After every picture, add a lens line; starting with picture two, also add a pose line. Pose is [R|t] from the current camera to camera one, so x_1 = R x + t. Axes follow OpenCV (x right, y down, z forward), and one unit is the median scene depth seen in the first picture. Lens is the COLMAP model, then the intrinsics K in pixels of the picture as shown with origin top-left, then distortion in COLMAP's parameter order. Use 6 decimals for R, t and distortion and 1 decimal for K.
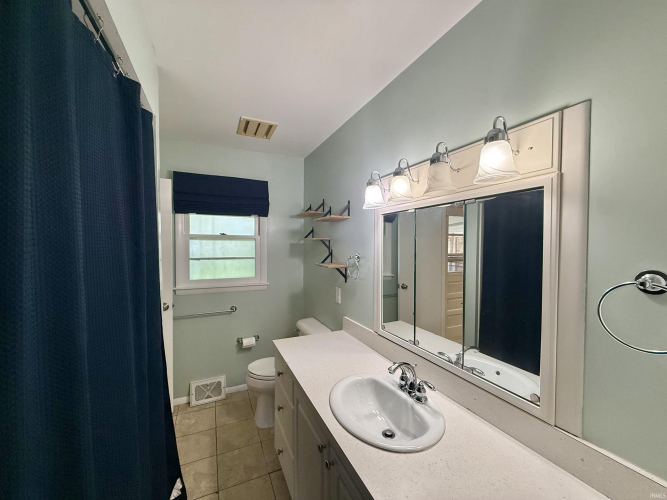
lens RADIAL K [[265.1, 0, 332.9], [0, 265.1, 250.3], [0, 0, 1]] dist [0.000546, -0.000217]
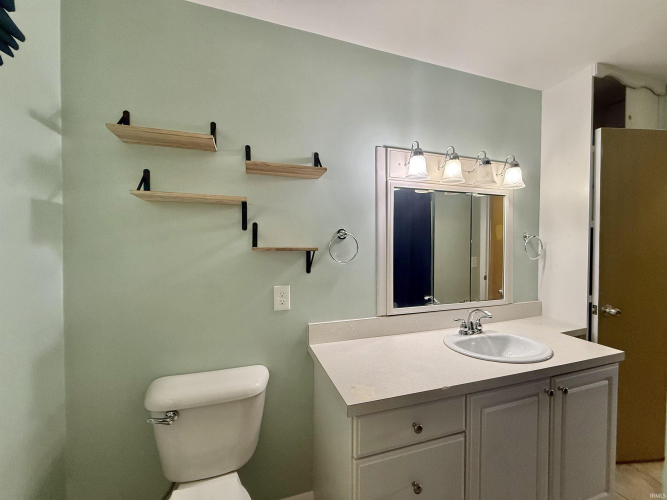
lens RADIAL K [[265.1, 0, 333.0], [0, 265.1, 249.6], [0, 0, 1]] dist [0.000546, -0.000217]
pose [[0.118807, -0.012924, 0.992833, -0.639485], [0.025074, 0.999635, 0.010012, 0.061072], [-0.992601, 0.023704, 0.119088, 0.898849]]
